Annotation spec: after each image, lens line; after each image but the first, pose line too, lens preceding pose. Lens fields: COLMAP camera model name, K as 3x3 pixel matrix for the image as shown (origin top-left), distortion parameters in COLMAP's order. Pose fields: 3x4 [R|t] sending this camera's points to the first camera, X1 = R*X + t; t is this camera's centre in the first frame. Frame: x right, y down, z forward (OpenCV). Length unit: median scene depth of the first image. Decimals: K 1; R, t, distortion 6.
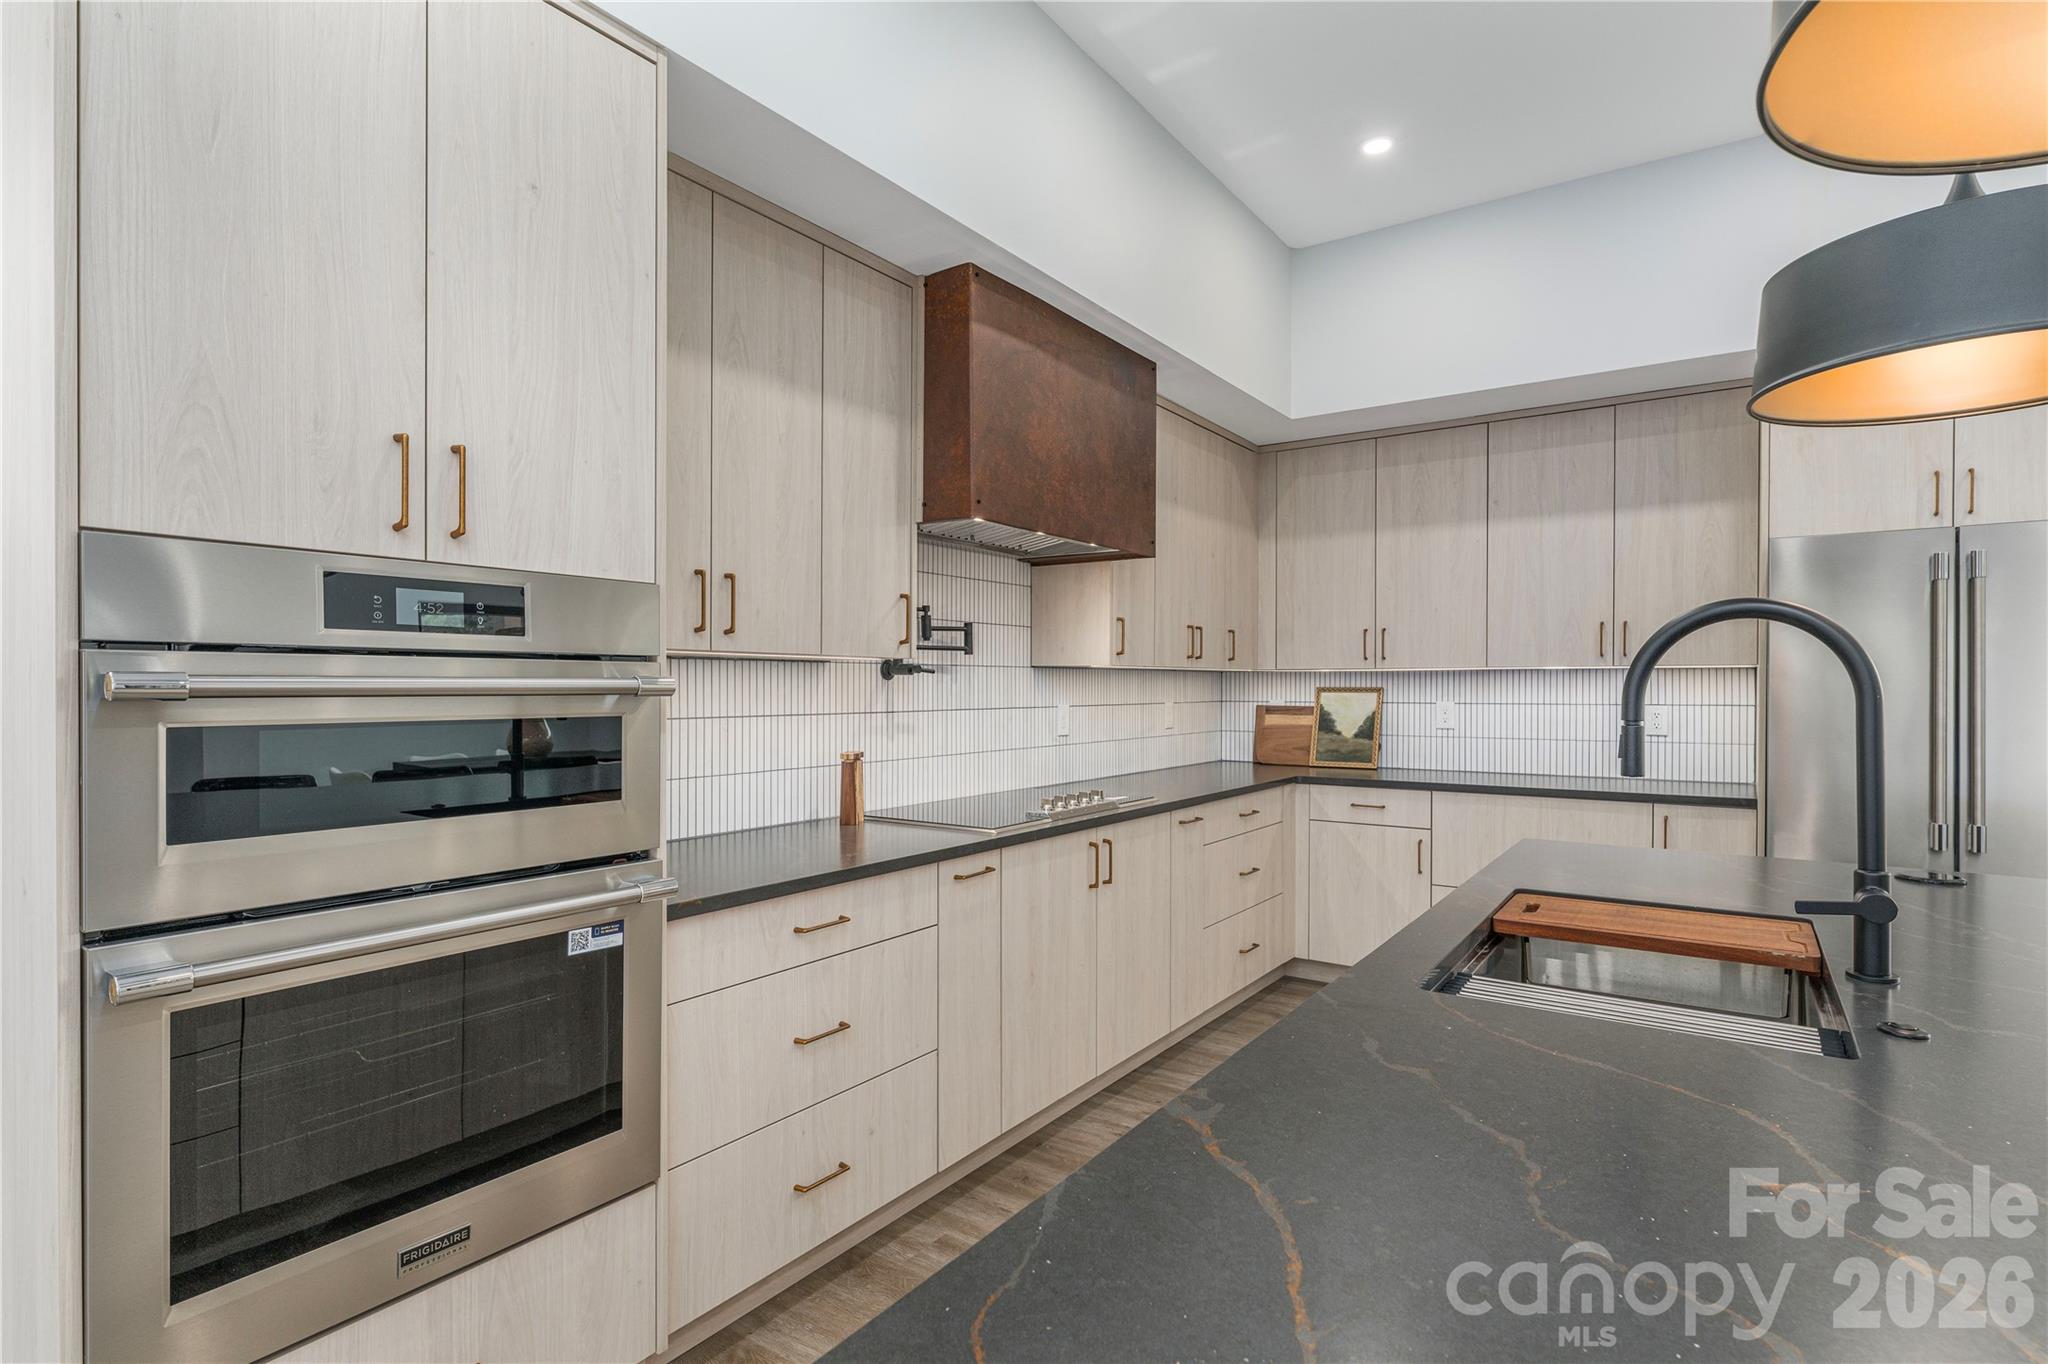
lens RADIAL K [[1013.8, 0, 1029.4], [0, 1013.8, 691.8], [0, 0, 1]] dist [0.000126, -0.000130]
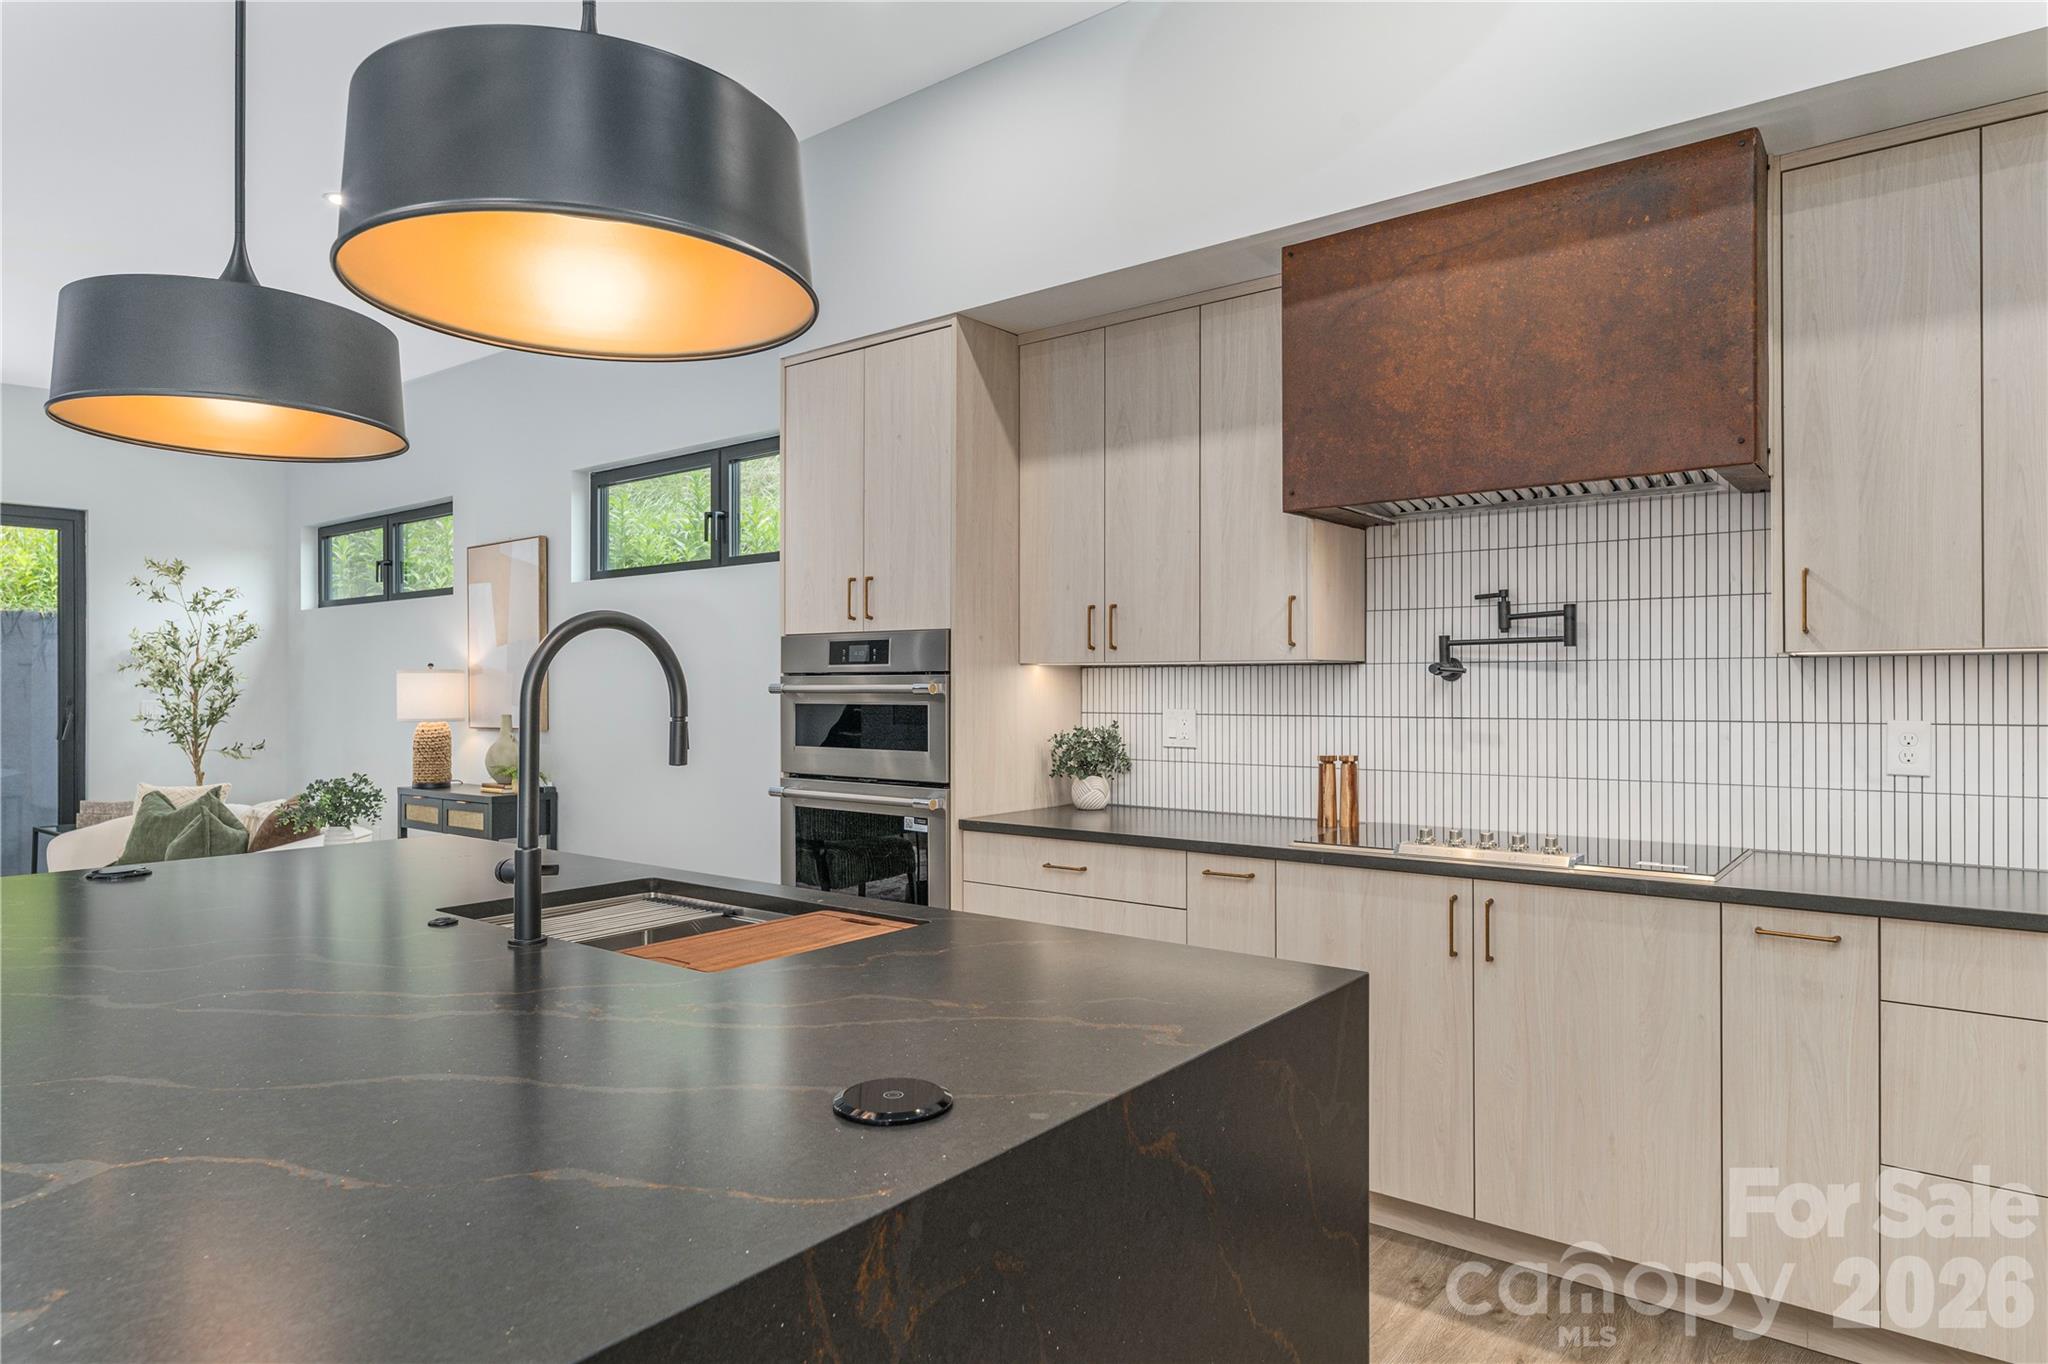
lens RADIAL K [[1191.1, 0, 1024.0], [0, 1191.1, 682.0], [0, 0, 1]] dist [0.000797, 0.000735]
pose [[-0.056134, -0.007178, -0.998397, 0.837301], [-0.005665, 0.999960, -0.006871, -0.001666], [0.998407, 0.005270, -0.056173, 0.635604]]
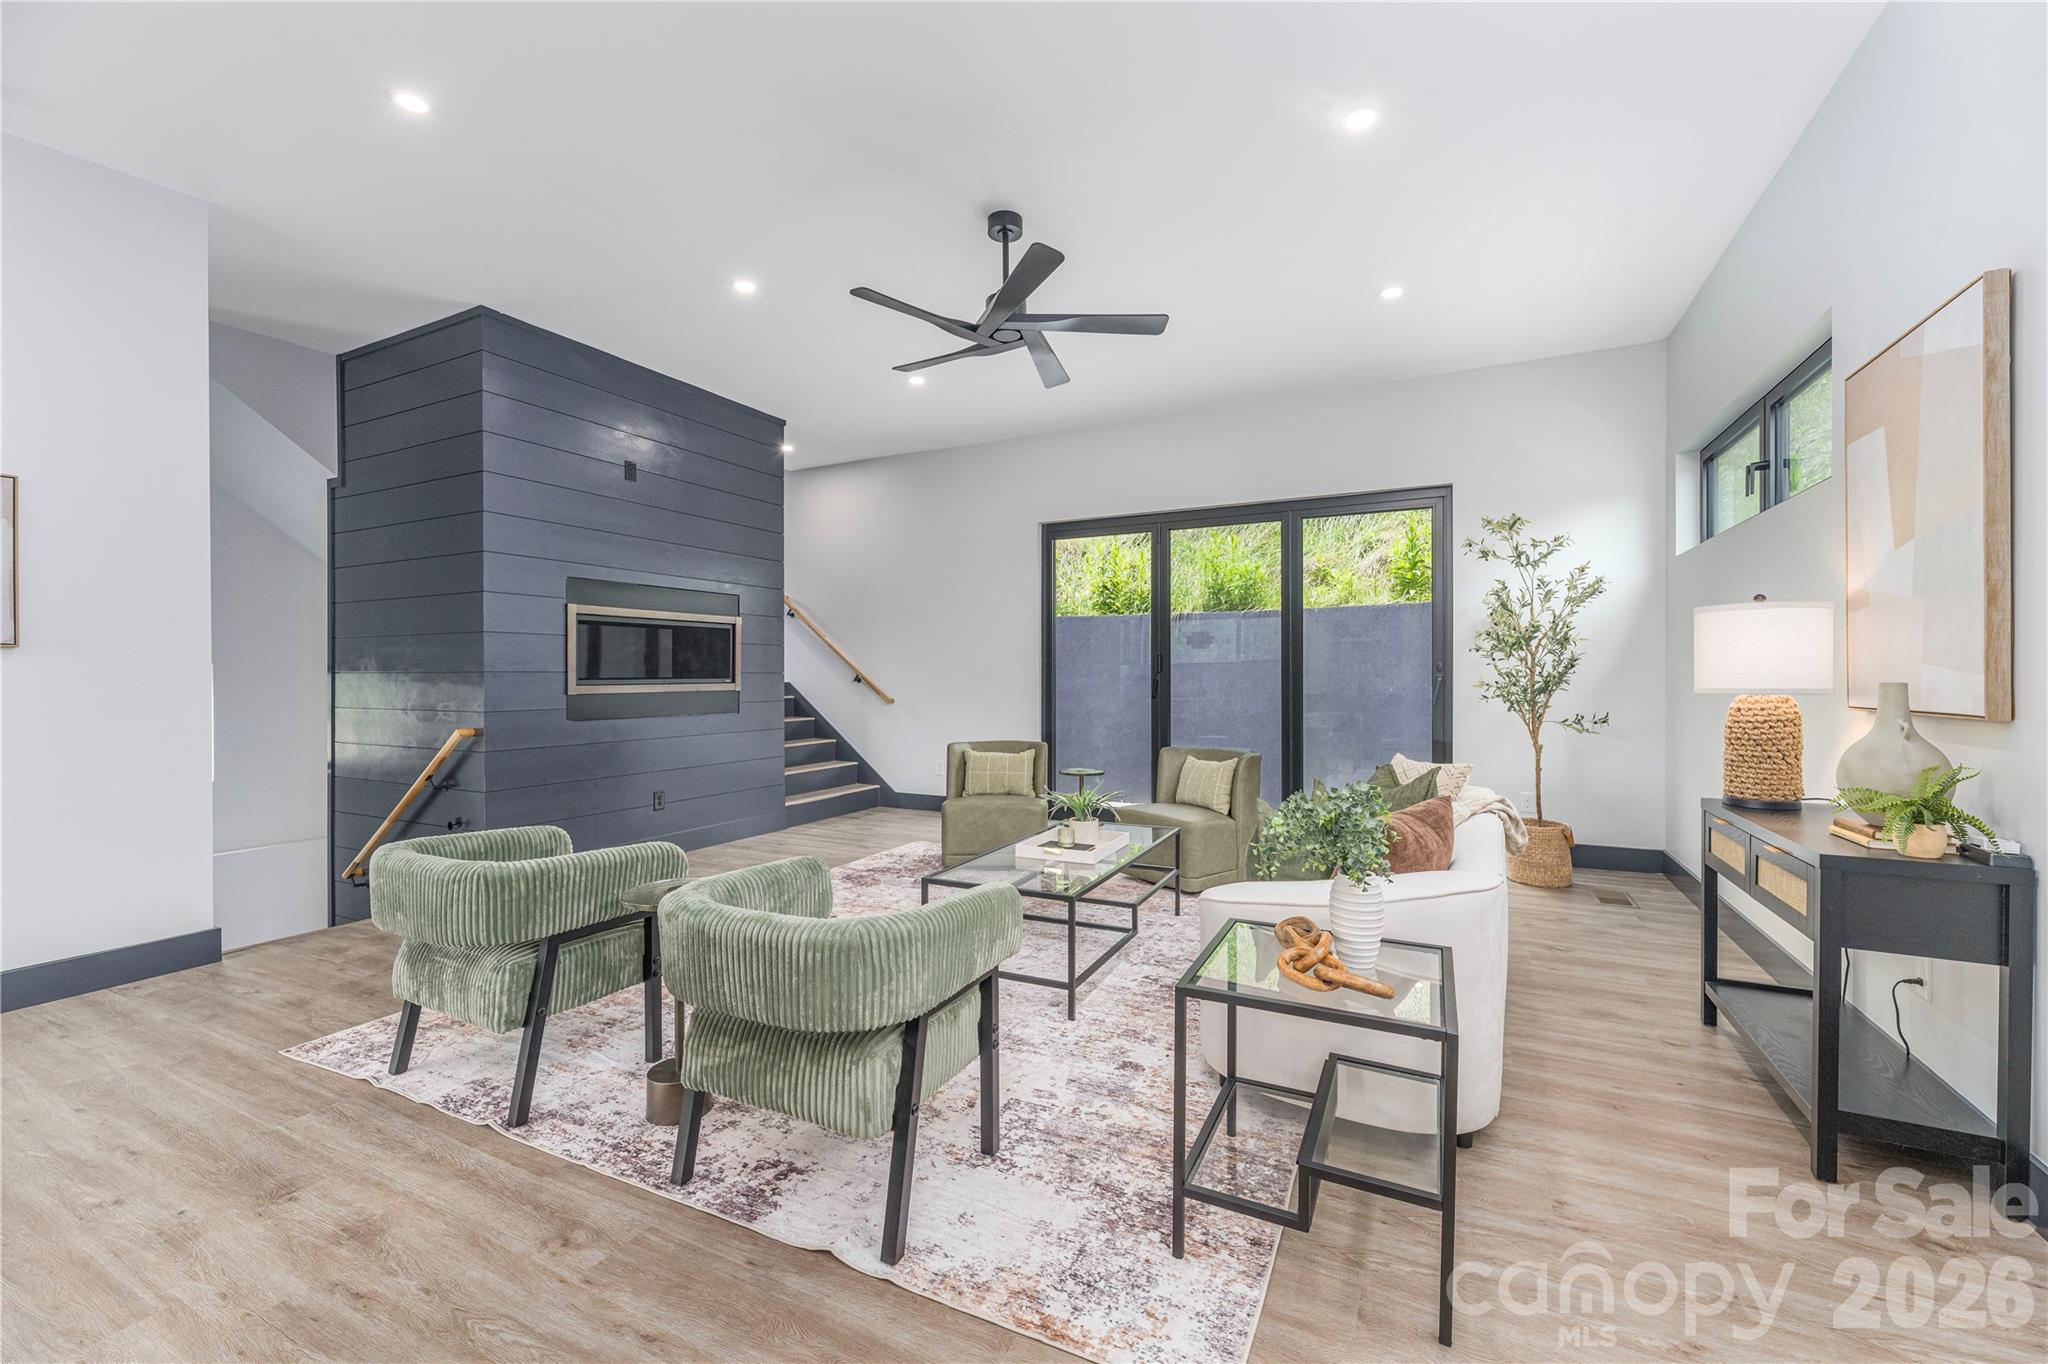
lens RADIAL K [[830.9, 0, 1028.2], [0, 830.9, 678.7], [0, 0, 1]] dist [0.000169, -0.000269]
pose [[-0.990180, 0.001777, -0.139786, -0.202418], [0.000011, 0.999920, 0.012640, 0.029128], [0.139798, 0.012514, -0.990101, 0.265037]]
